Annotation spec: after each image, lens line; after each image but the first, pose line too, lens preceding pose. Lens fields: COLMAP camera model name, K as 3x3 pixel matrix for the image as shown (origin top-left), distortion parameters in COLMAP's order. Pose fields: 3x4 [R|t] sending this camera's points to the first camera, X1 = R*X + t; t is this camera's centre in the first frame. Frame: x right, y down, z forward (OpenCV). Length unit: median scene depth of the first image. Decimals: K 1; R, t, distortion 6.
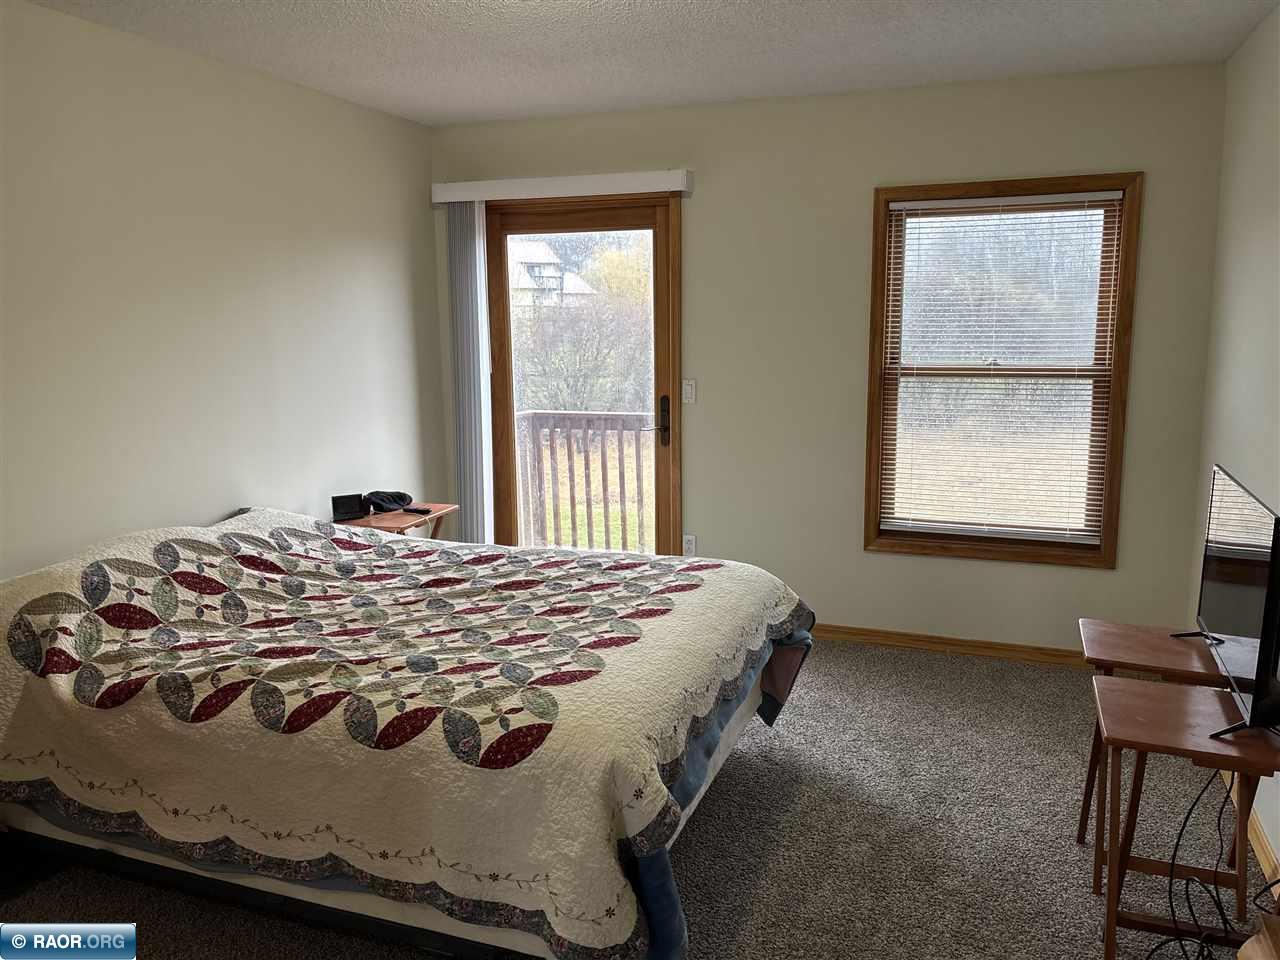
lens RADIAL K [[979.5, 0, 639.0], [0, 979.5, 480.6], [0, 0, 1]] dist [0.033548, -0.043495]
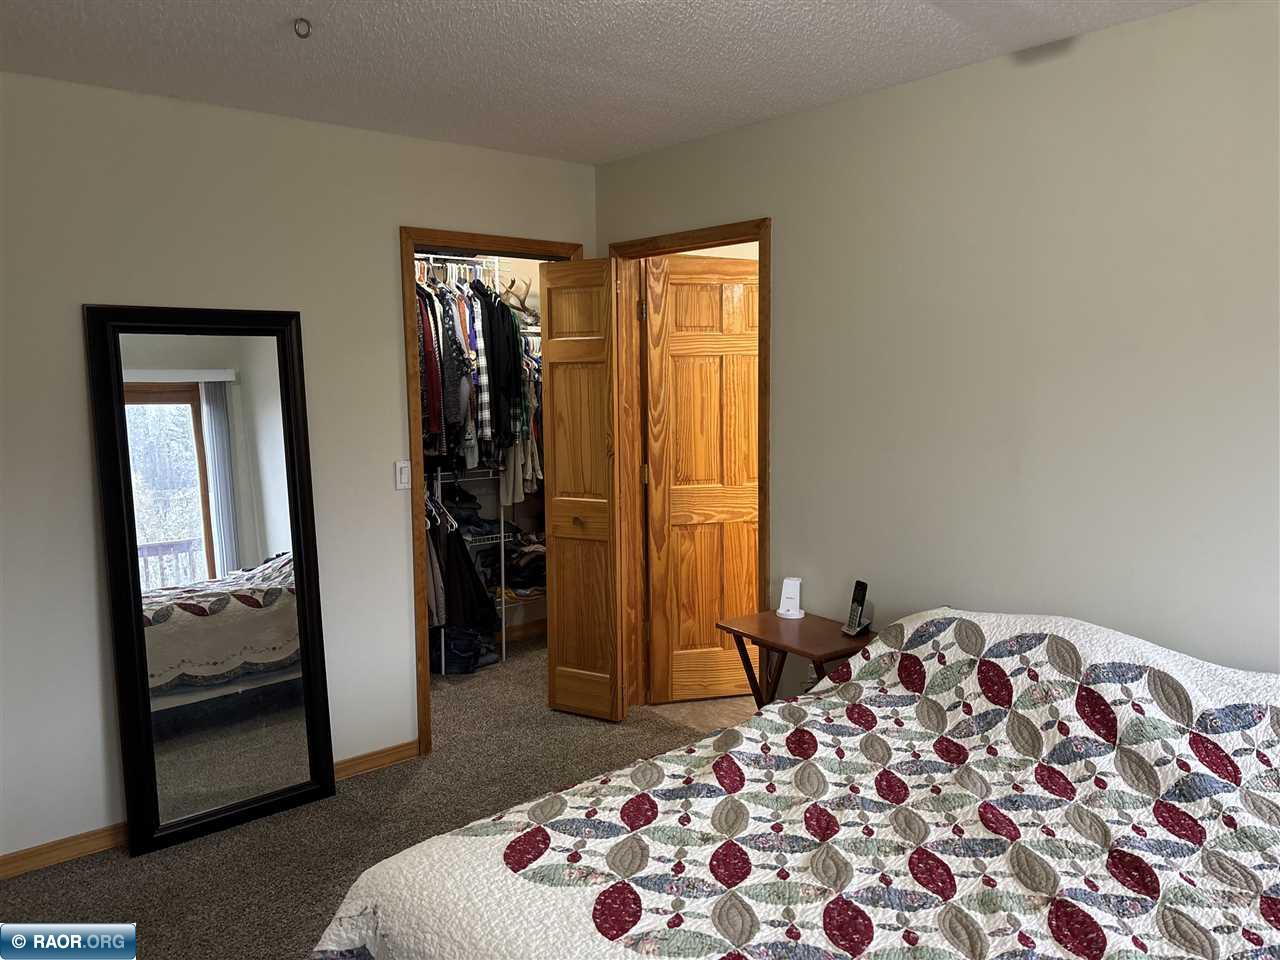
lens RADIAL K [[979.5, 0, 639.3], [0, 979.5, 482.0], [0, 0, 1]] dist [0.033548, -0.043495]
pose [[-0.470687, 0.133684, -0.872114, 0.421247], [-0.115534, 0.970605, 0.211136, -0.210037], [0.874703, 0.200137, -0.441406, 1.067057]]
